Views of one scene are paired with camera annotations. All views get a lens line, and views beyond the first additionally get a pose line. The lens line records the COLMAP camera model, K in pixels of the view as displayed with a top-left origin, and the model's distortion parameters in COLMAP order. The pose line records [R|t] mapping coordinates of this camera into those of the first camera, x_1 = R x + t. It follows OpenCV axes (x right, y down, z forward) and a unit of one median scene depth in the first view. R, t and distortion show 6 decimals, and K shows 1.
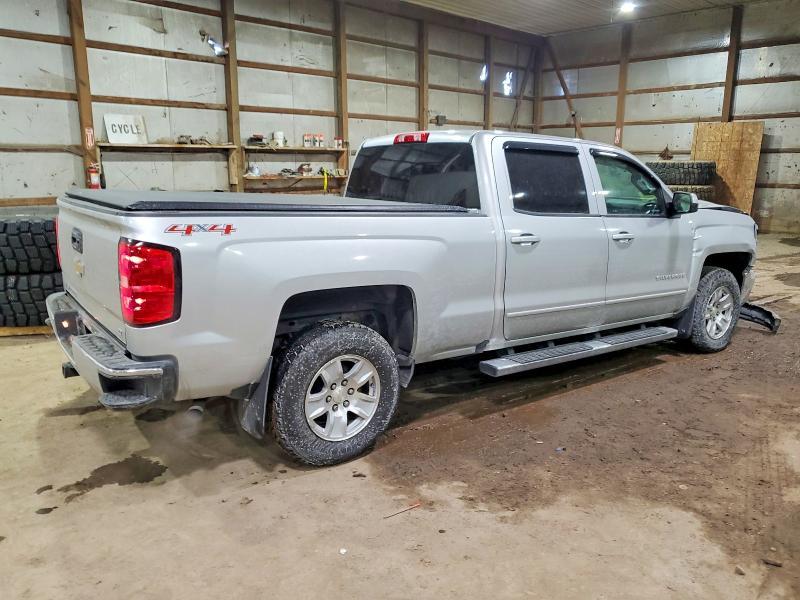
lens RADIAL K [[639.4, 0, 377.8], [0, 639.4, 302.6], [0, 0, 1]] dist [0.007652, 0.003392]
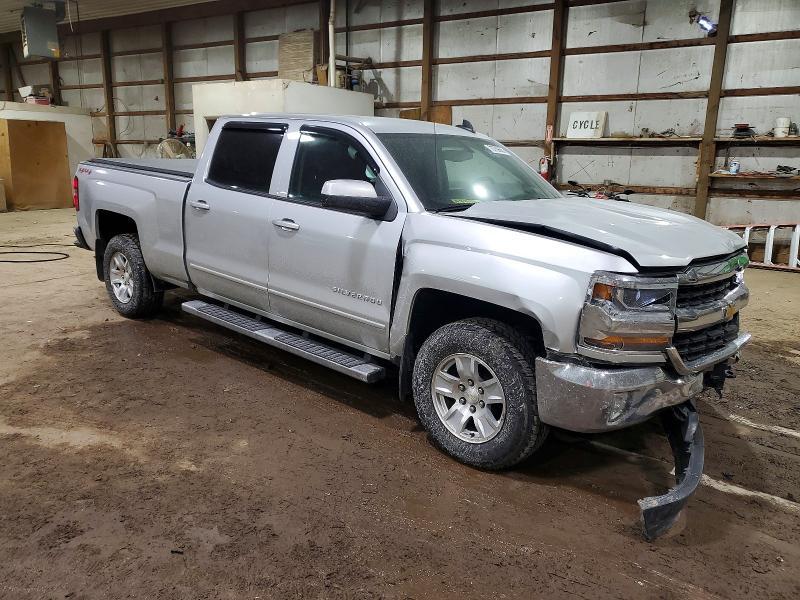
lens RADIAL K [[648.1, 0, 400.0], [0, 648.1, 300.0], [0, 0, 1]] dist [0.039777, 0.002682]
pose [[0.196150, 0.216187, -0.956446, 0.660728], [-0.233638, 0.957606, 0.168534, -0.097018], [0.952333, 0.190404, 0.238343, 0.482878]]
